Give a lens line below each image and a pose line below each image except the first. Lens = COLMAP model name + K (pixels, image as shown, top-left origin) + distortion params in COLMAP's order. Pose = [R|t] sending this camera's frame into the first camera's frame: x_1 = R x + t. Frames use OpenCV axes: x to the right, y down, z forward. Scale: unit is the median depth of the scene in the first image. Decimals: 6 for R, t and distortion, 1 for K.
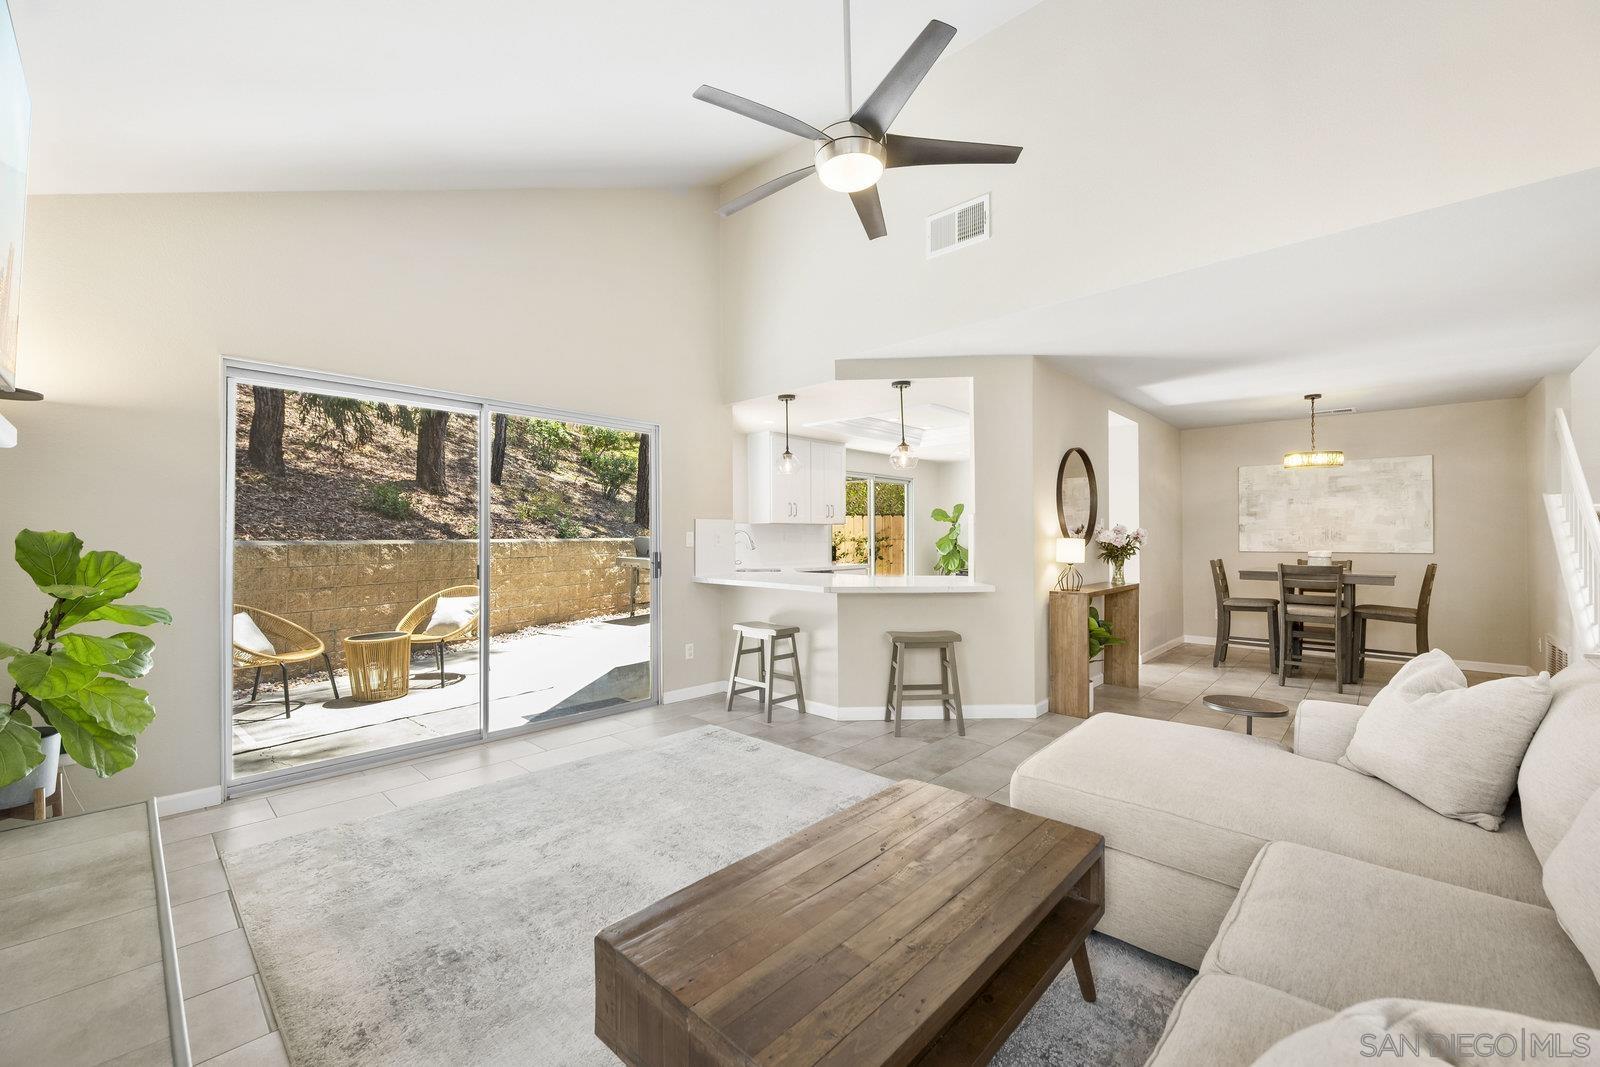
lens RADIAL K [[640.1, 0, 805.4], [0, 640.1, 531.3], [0, 0, 1]] dist [-0.000606, -0.004676]
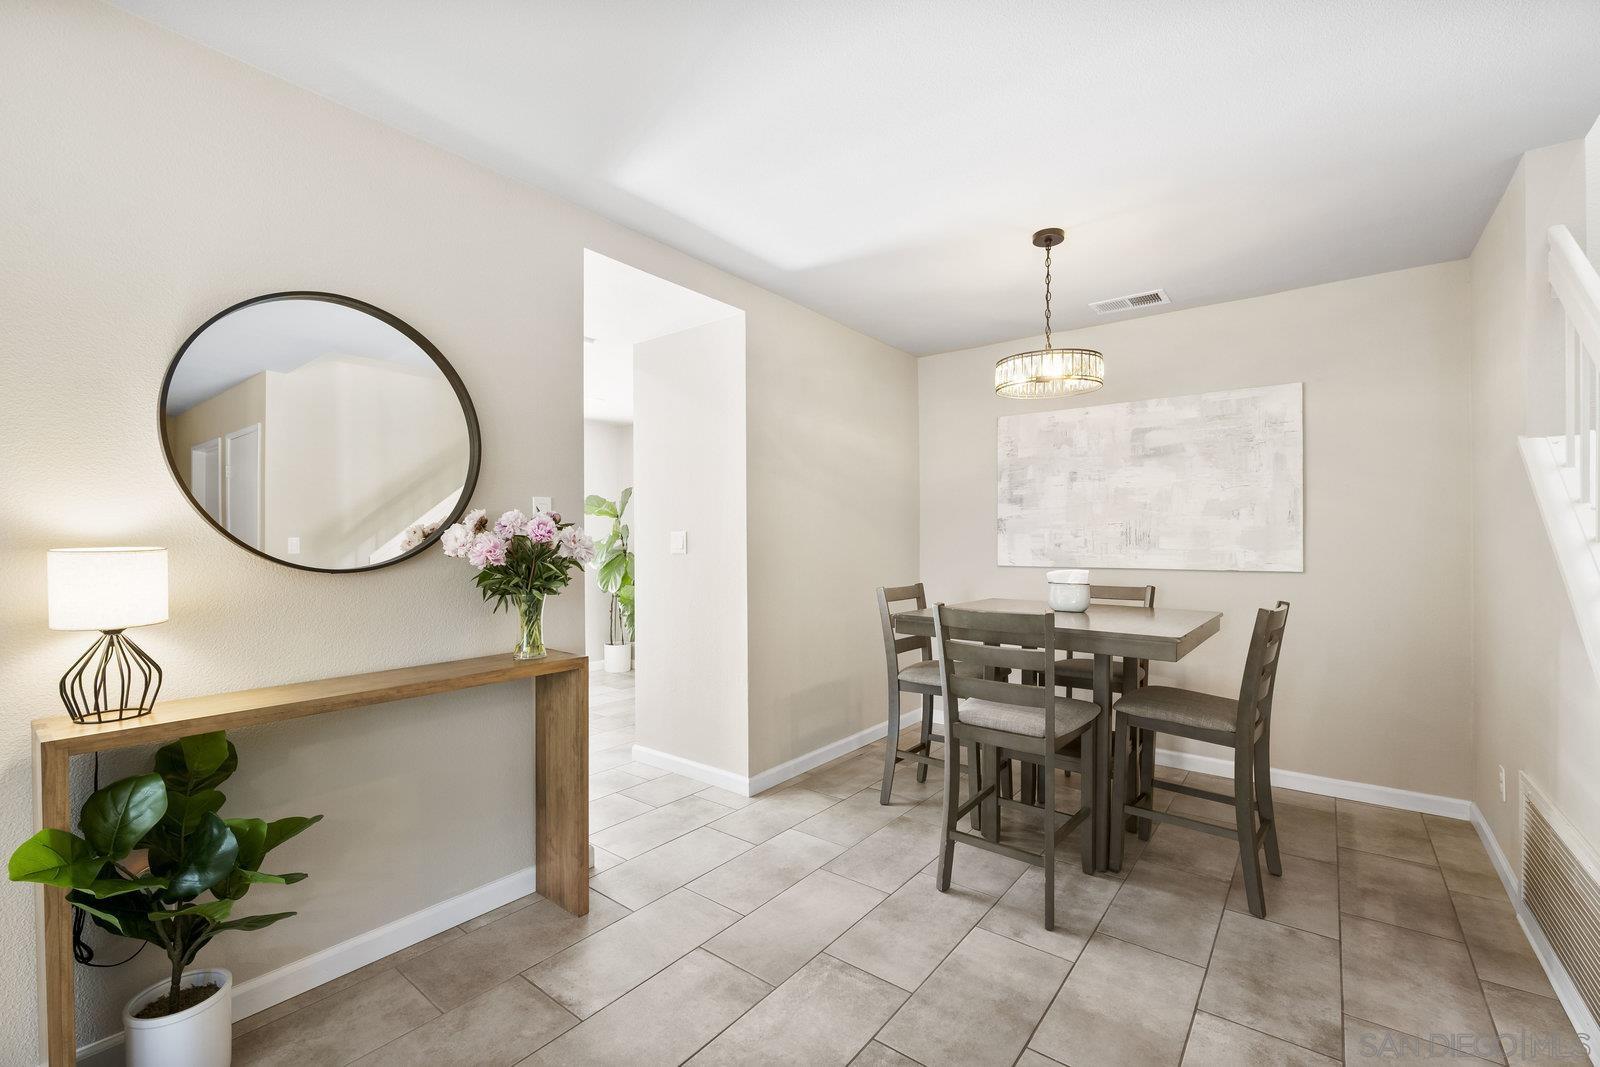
lens RADIAL K [[684.2, 0, 791.3], [0, 684.2, 540.2], [0, 0, 1]] dist [0.000016, -0.007322]
pose [[0.996766, -0.000320, 0.080360, 0.506819], [-0.000386, 0.999962, 0.008762, 0.003838], [-0.080359, -0.008765, 0.996727, 0.462427]]
